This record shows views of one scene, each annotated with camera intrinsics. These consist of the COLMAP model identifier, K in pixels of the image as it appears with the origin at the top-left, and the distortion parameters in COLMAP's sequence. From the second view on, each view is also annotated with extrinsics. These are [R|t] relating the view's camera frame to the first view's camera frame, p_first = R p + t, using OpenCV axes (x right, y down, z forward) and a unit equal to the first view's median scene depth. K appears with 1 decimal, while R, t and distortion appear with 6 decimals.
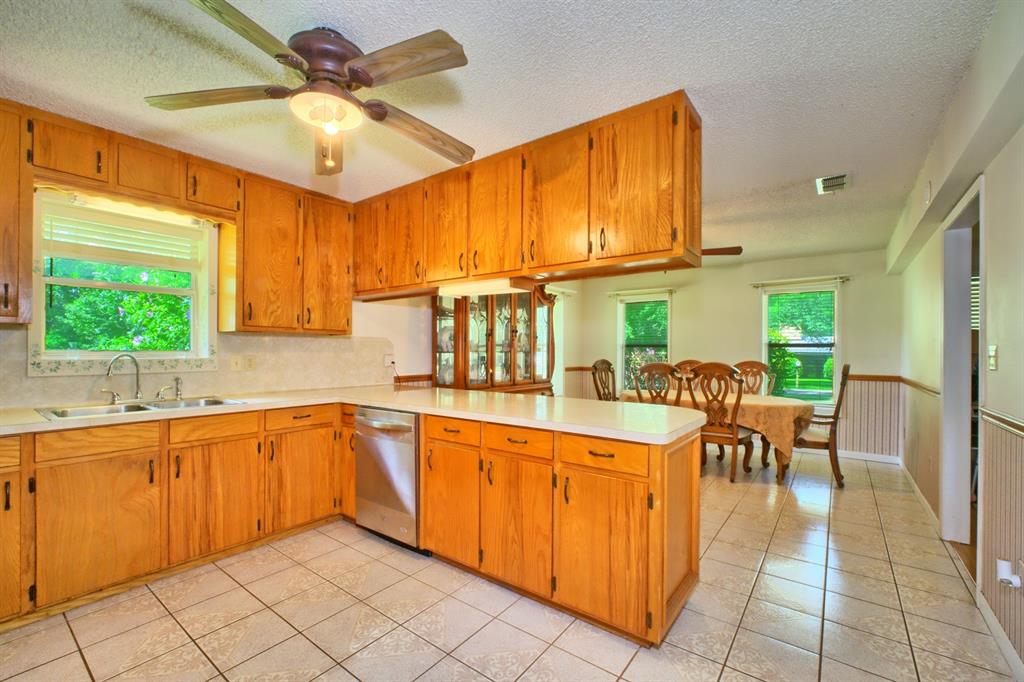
lens RADIAL K [[432.0, 0, 510.2], [0, 432.0, 350.1], [0, 0, 1]] dist [0.001337, 0.000252]
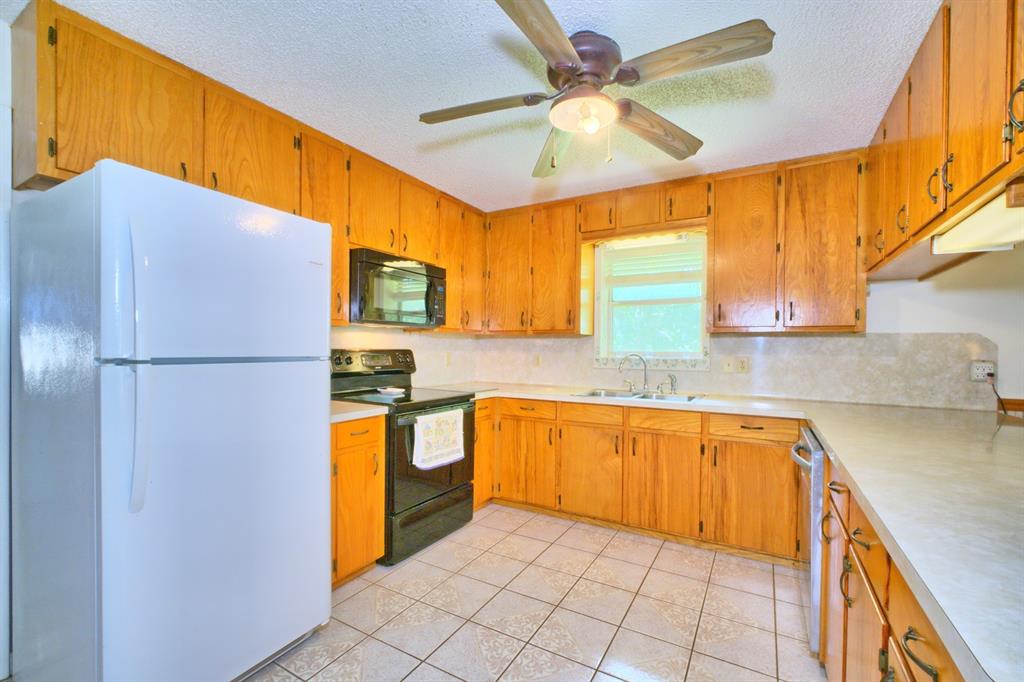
lens RADIAL K [[433.1, 0, 511.7], [0, 433.1, 353.7], [0, 0, 1]] dist [-0.024891, 0.000157]
pose [[0.126105, 0.008567, -0.991980, 0.333195], [-0.008732, 0.999934, 0.007526, 0.001822], [0.991978, 0.007712, 0.126172, 0.426025]]
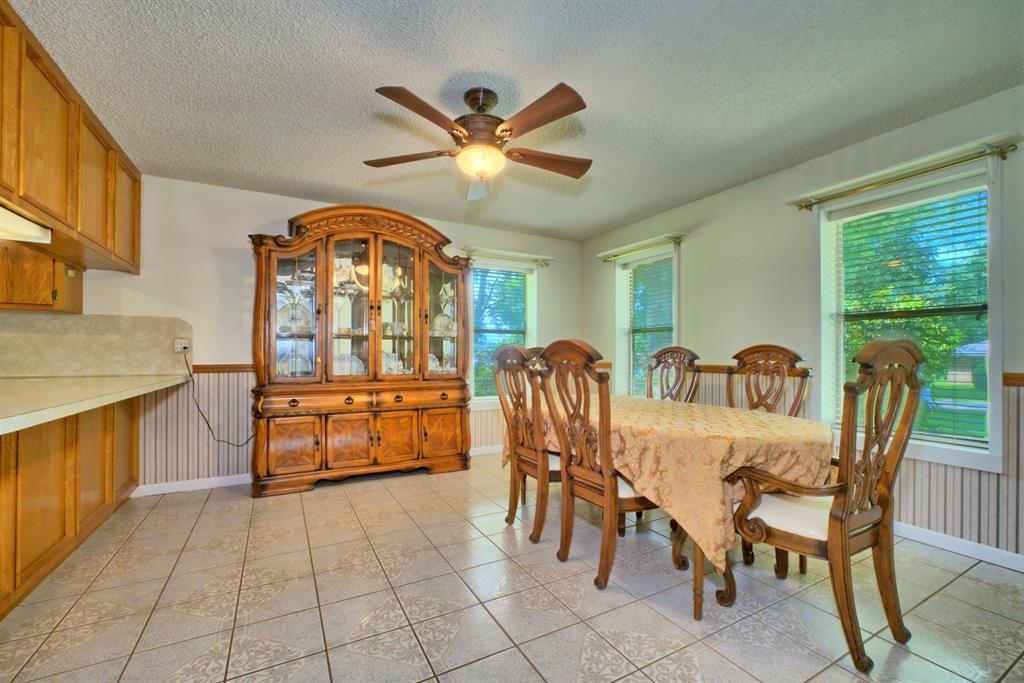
lens RADIAL K [[432.0, 0, 510.2], [0, 432.0, 350.6], [0, 0, 1]] dist [0.001337, 0.000252]
pose [[0.912564, -0.007515, -0.408866, 0.938347], [0.004108, 0.999949, -0.009212, 0.066347], [0.408914, 0.006727, 0.912548, 0.777454]]
